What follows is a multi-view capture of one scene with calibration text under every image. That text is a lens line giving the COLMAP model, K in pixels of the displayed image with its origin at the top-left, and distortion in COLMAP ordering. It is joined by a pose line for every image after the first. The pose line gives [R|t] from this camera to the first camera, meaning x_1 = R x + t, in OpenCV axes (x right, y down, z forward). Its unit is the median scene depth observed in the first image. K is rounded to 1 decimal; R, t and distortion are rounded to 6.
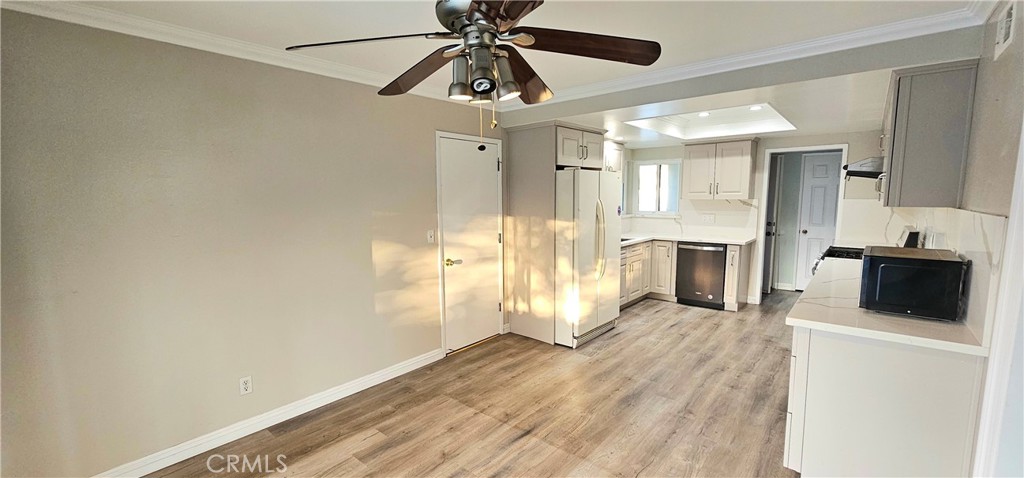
lens RADIAL K [[420.0, 0, 514.0], [0, 420.0, 244.7], [0, 0, 1]] dist [0.000246, -0.000062]
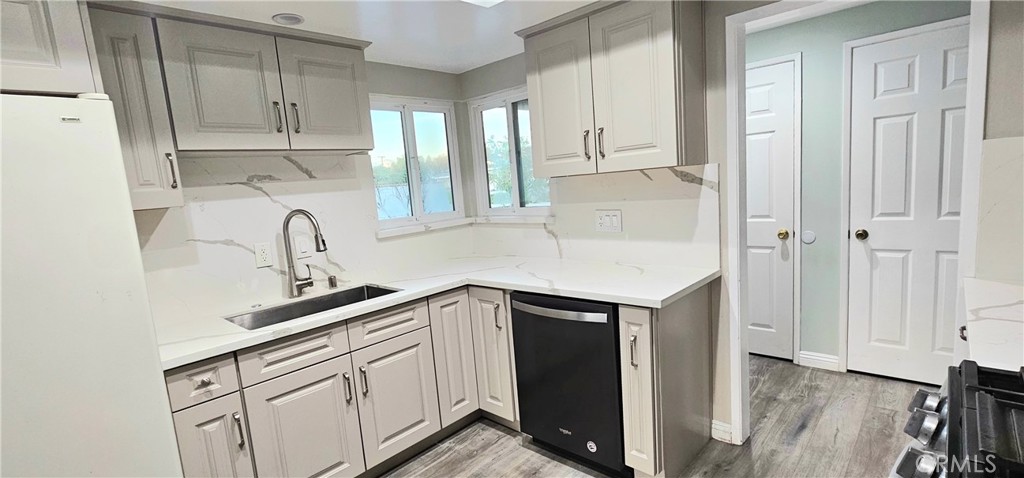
lens RADIAL K [[465.3, 0, 514.3], [0, 465.3, 249.4], [0, 0, 1]] dist [0.000415, -0.000087]
pose [[0.996327, -0.065027, -0.055708, 0.519374], [0.066305, 0.997570, 0.021410, -0.067250], [0.054181, -0.025025, 0.998218, 0.723961]]
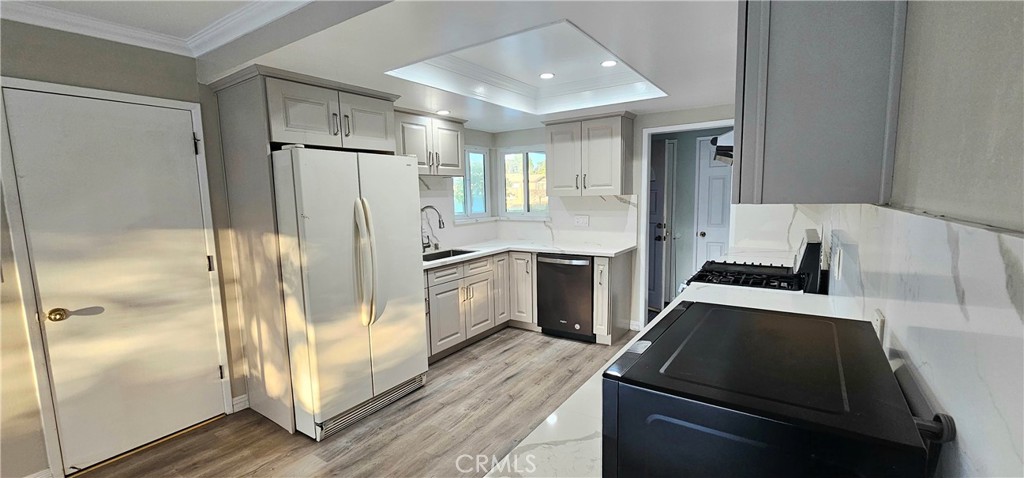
lens RADIAL K [[420.0, 0, 514.0], [0, 420.0, 244.7], [0, 0, 1]] dist [0.000246, -0.000062]
pose [[0.993784, -0.027950, 0.107762, 0.333519], [0.027964, 0.999608, 0.001387, -0.030317], [-0.107759, 0.001635, 0.994176, 0.322418]]
